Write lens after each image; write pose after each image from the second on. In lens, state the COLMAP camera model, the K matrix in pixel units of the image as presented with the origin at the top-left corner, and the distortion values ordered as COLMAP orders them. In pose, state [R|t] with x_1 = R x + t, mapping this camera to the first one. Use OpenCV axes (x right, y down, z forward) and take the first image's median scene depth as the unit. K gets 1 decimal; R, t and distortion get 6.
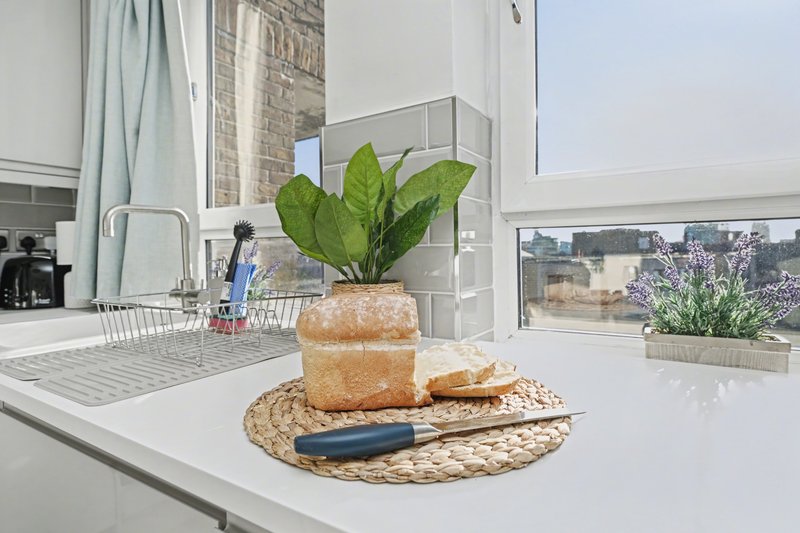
lens RADIAL K [[444.4, 0, 399.8], [0, 444.4, 256.1], [0, 0, 1]] dist [0.000360, -0.000068]
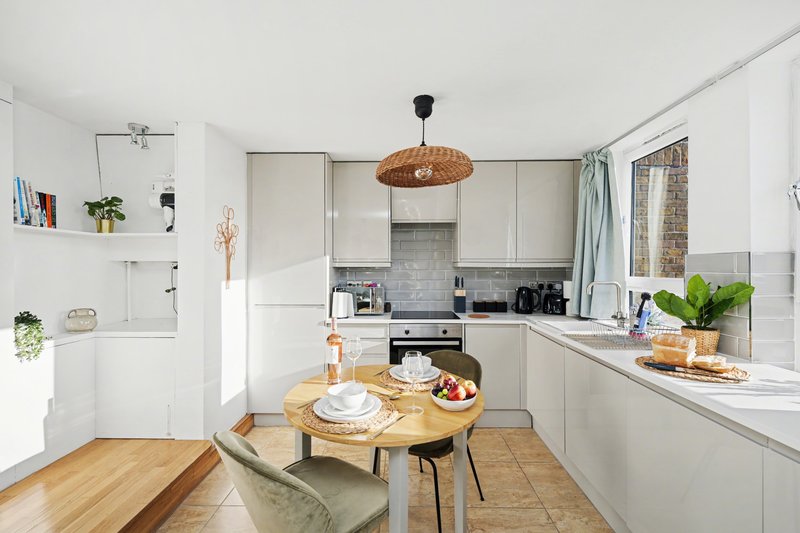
lens RADIAL K [[341.7, 0, 396.0], [0, 341.7, 265.9], [0, 0, 1]] dist [0.000175, -0.000088]
pose [[0.521591, 0.007903, -0.853159, 0.428451], [-0.012326, 0.999923, 0.001727, -0.173897], [0.853106, 0.009615, 0.521648, -0.921148]]
